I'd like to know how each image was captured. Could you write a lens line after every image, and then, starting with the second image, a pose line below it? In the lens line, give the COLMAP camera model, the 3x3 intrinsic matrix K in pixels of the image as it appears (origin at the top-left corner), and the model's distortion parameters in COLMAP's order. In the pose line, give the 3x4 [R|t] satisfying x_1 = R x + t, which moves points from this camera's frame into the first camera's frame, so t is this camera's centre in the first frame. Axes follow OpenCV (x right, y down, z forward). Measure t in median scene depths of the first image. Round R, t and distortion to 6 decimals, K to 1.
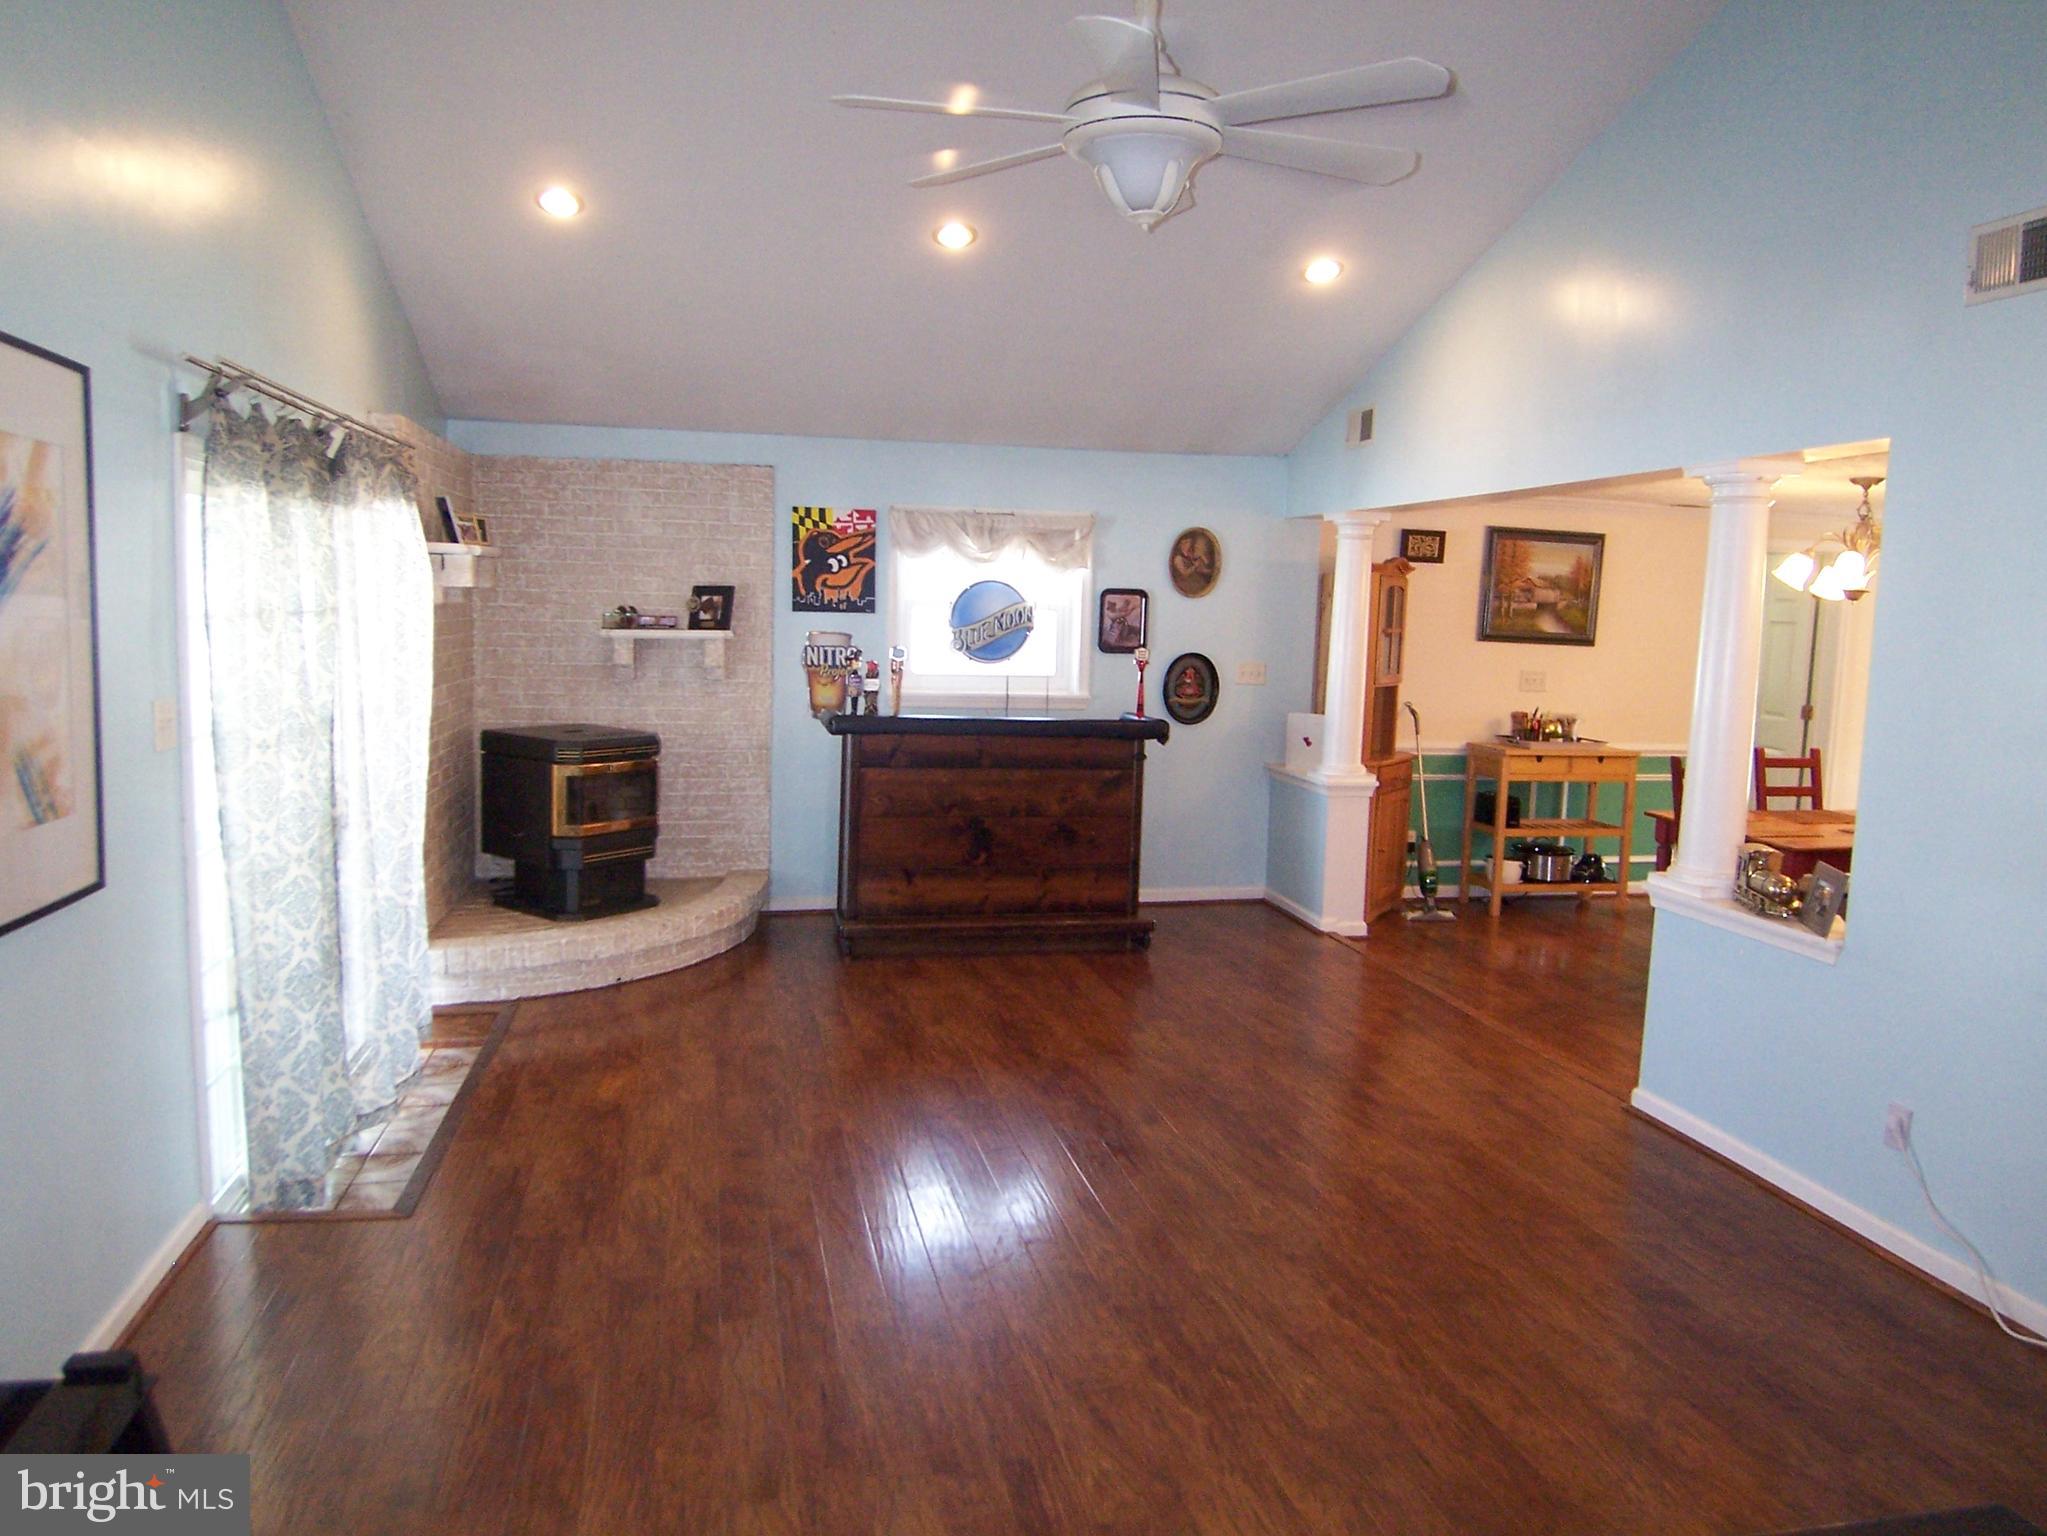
lens RADIAL K [[1378.8, 0, 1031.7], [0, 1378.8, 758.6], [0, 0, 1]] dist [0.003325, -0.063165]
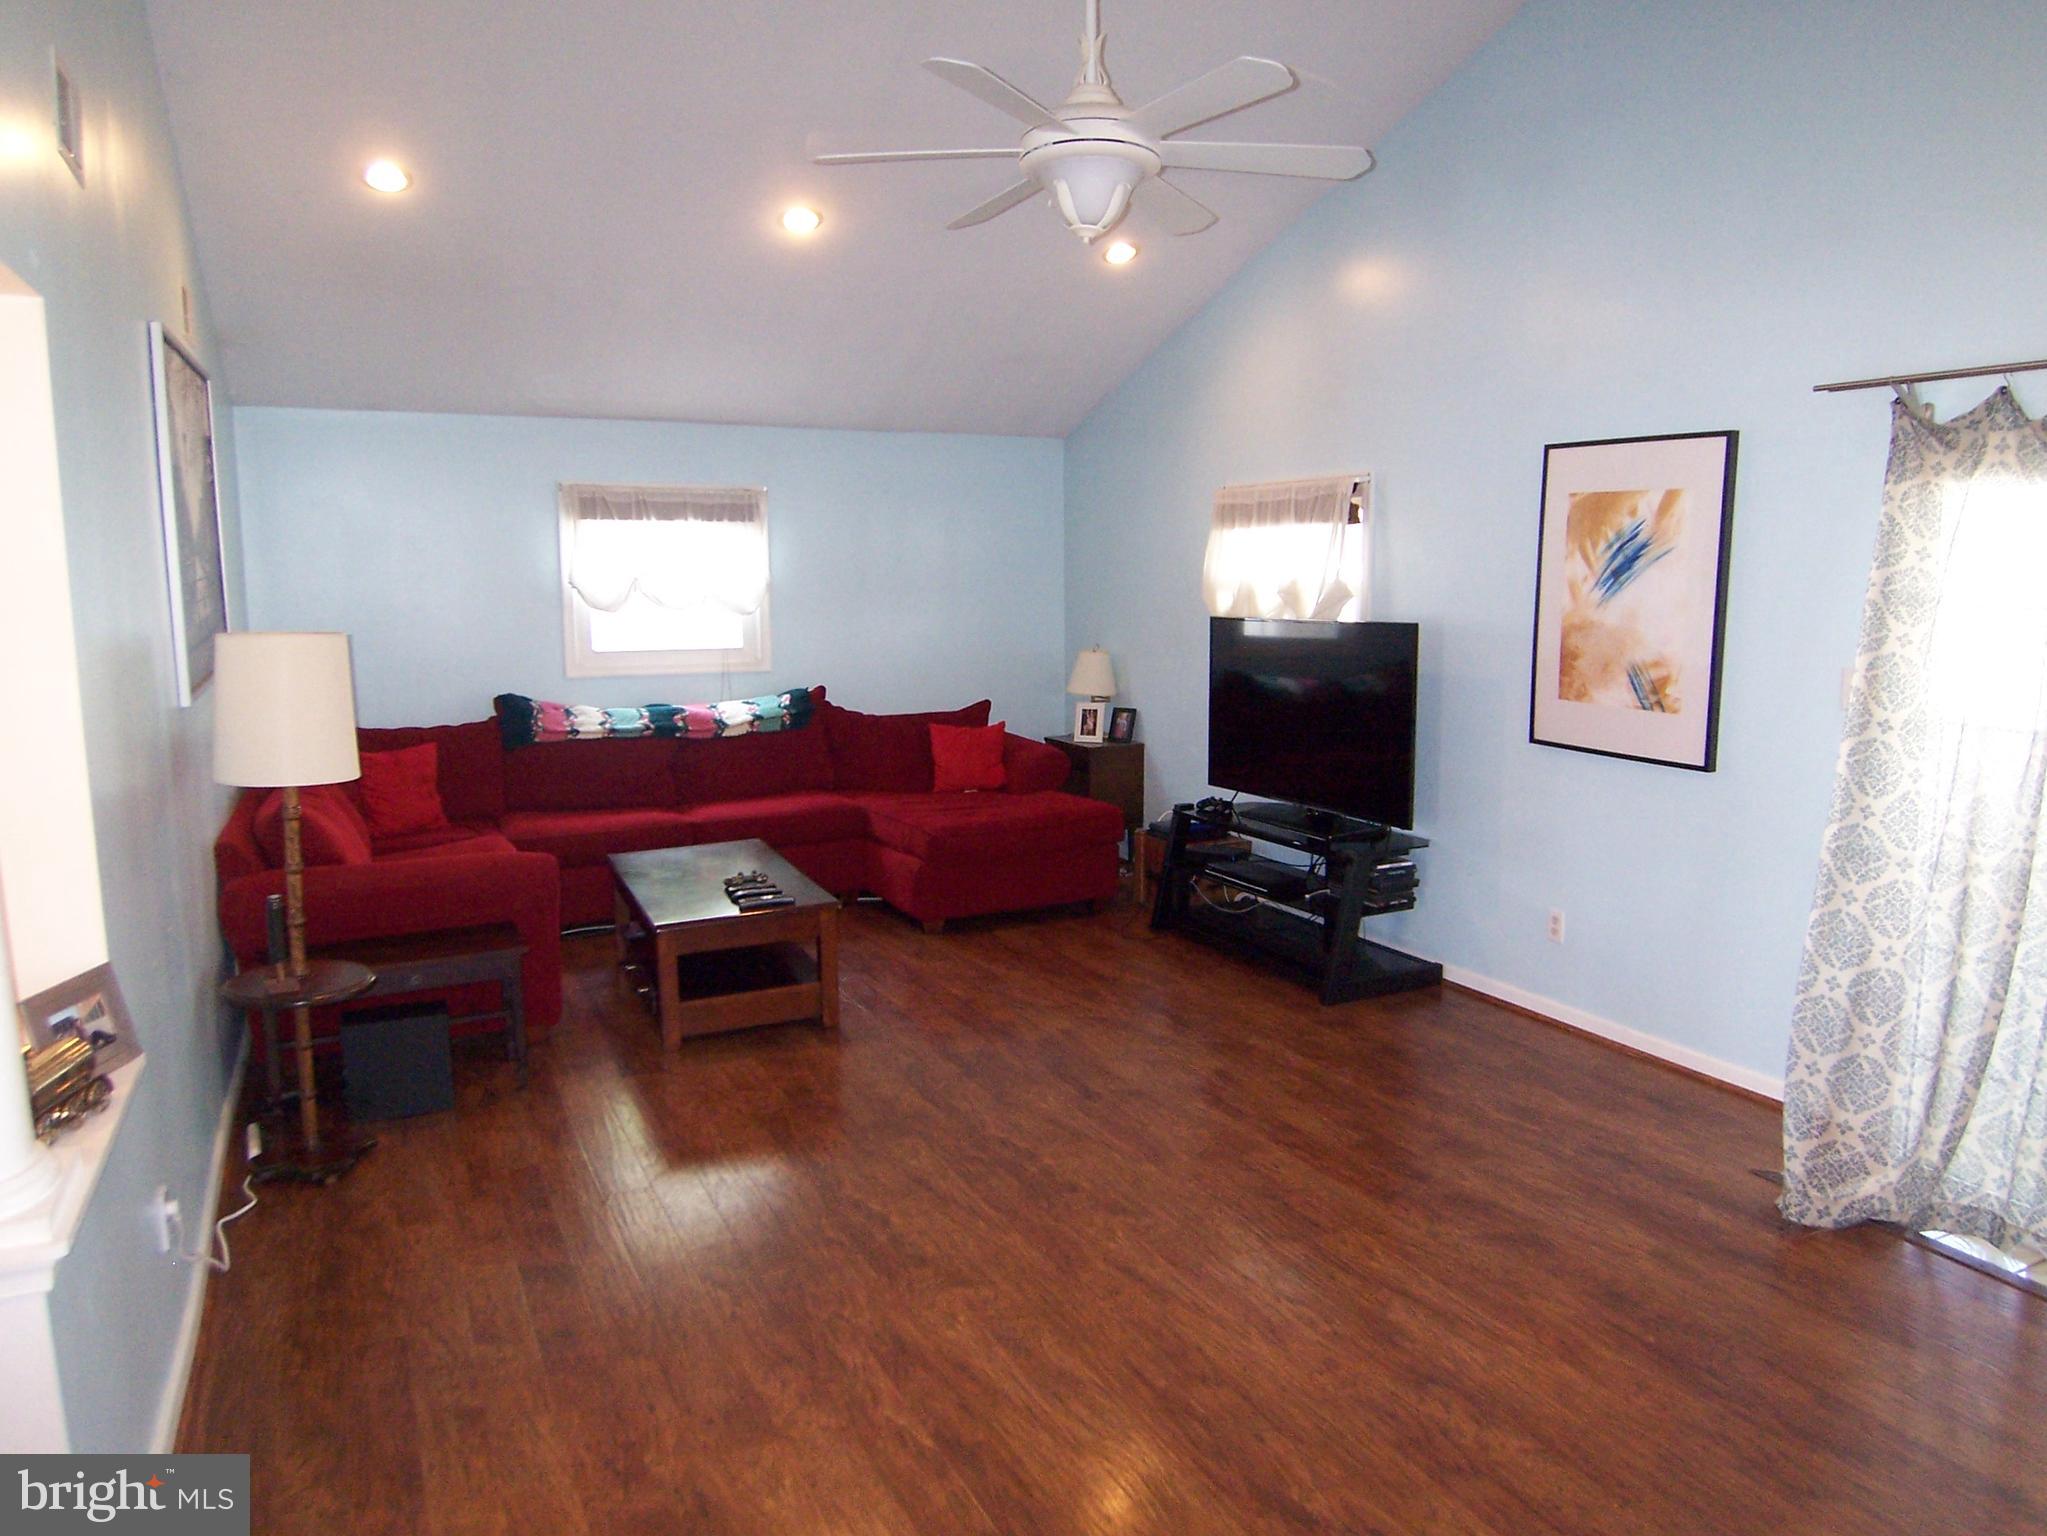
lens RADIAL K [[1378.8, 0, 1031.7], [0, 1378.8, 758.6], [0, 0, 1]] dist [0.003325, -0.063165]
pose [[-0.973003, 0.010164, -0.230569, 0.339190], [-0.047042, 0.969324, 0.241244, -0.211701], [0.225948, 0.245577, -0.942677, 1.874433]]
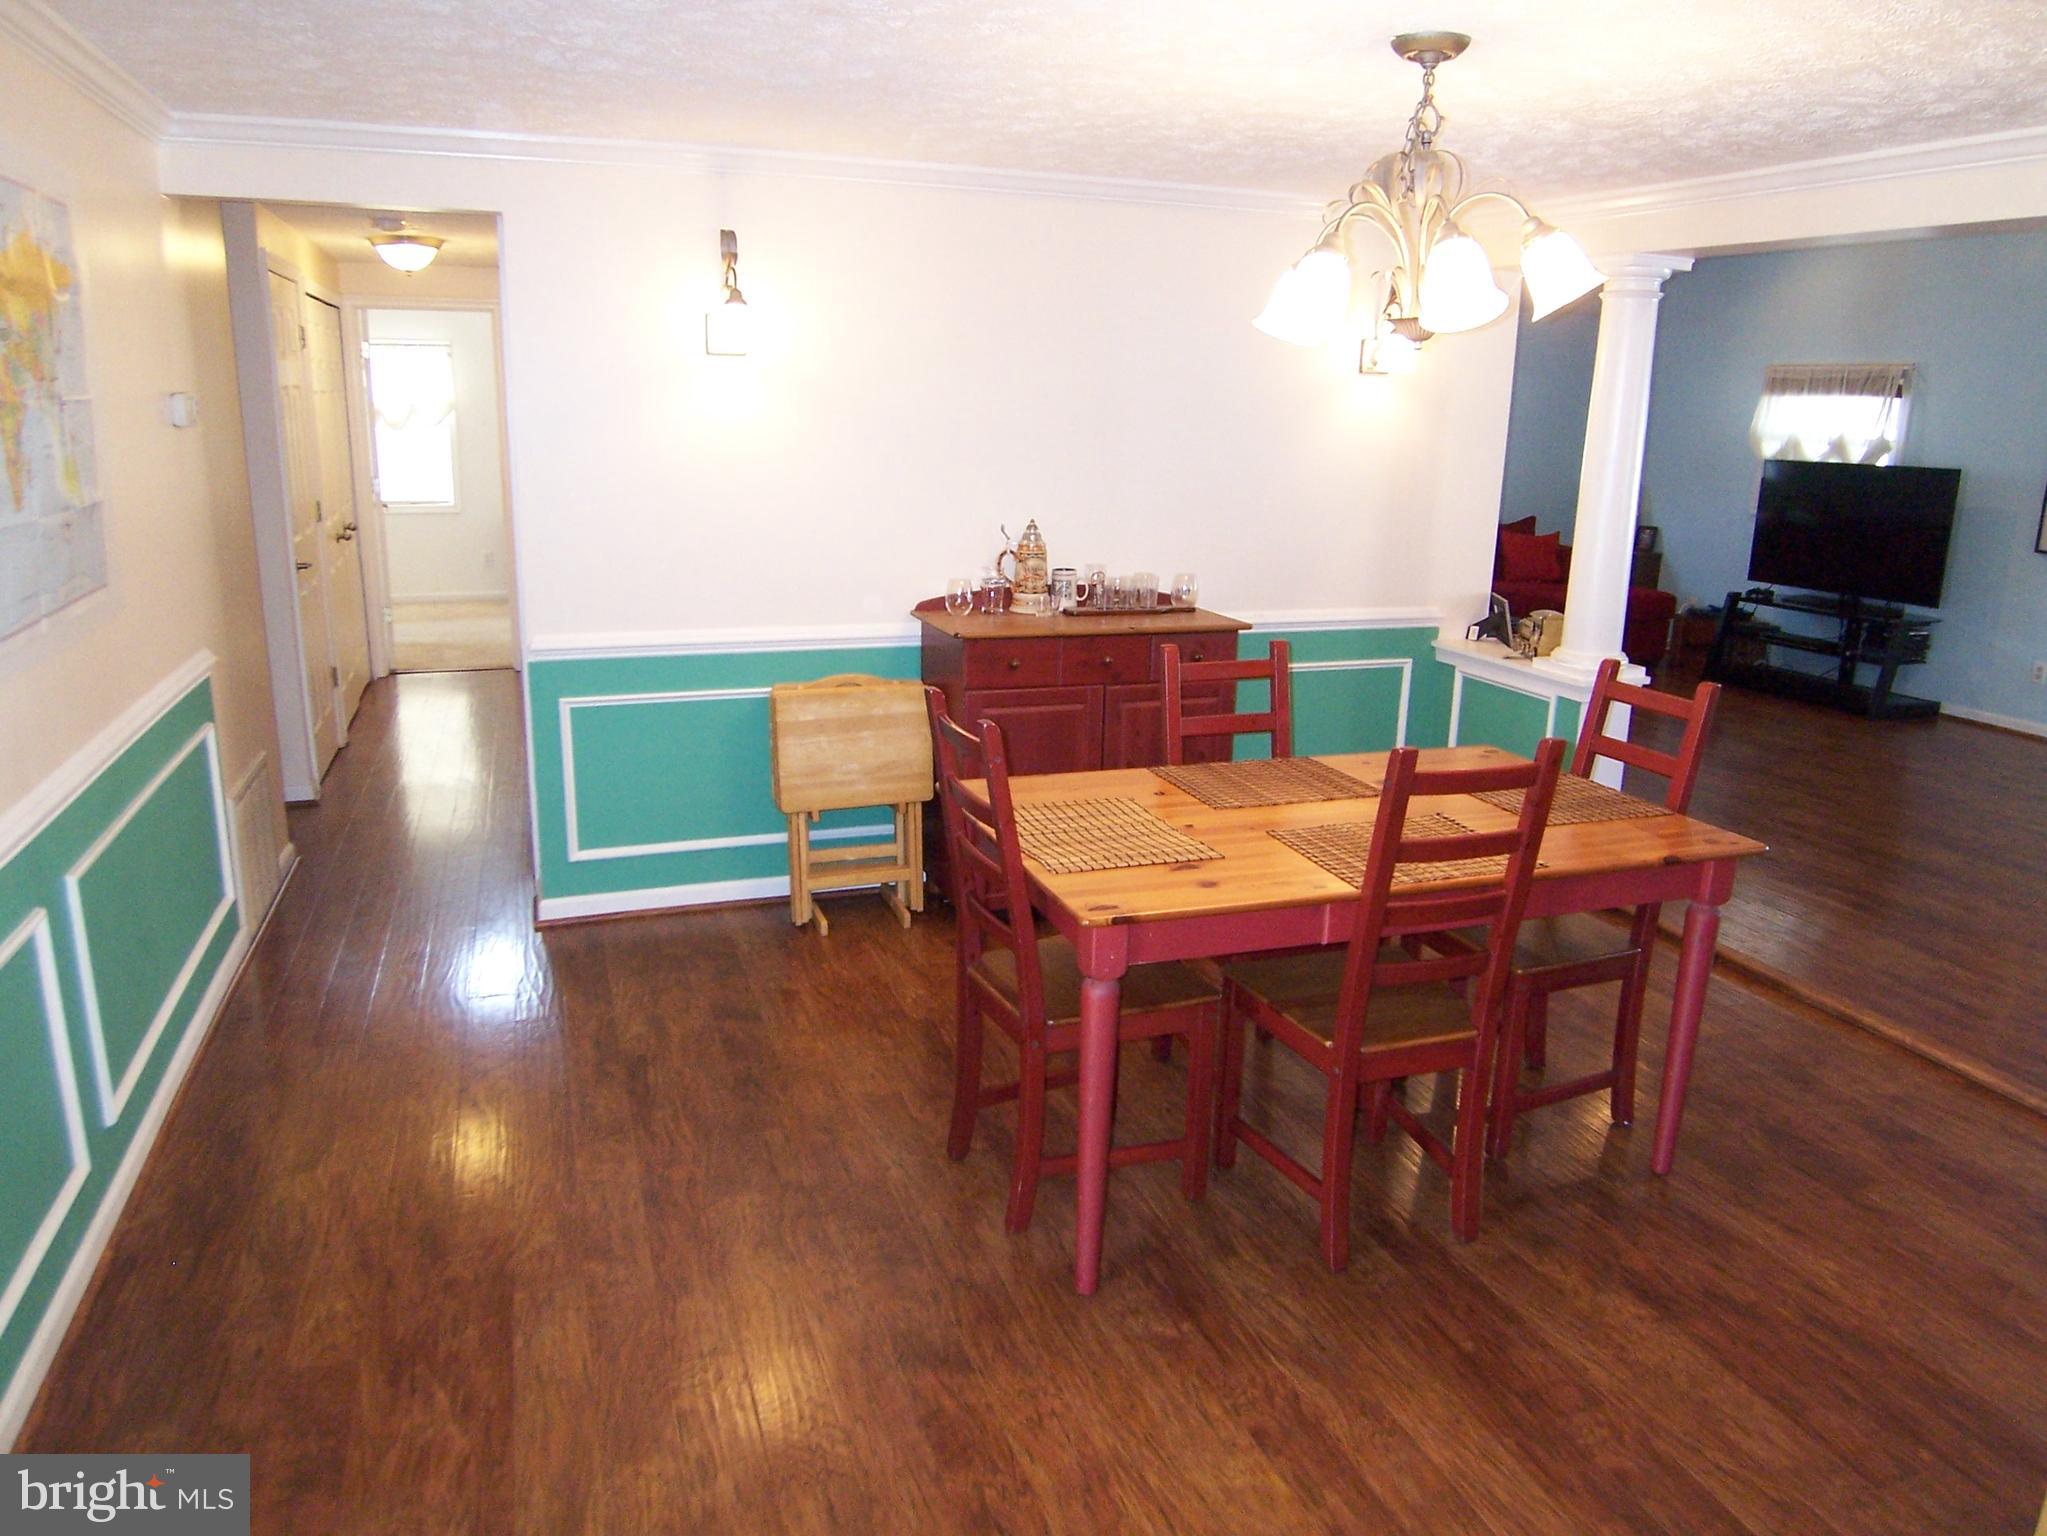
lens RADIAL K [[1382.3, 0, 1013.4], [0, 1382.3, 756.6], [0, 0, 1]] dist [-0.003387, -0.037655]
pose [[-0.992190, -0.025127, -0.122179, 1.376734], [-0.066703, 0.934568, 0.349476, -0.247413], [0.105403, 0.354896, -0.928945, 2.588579]]
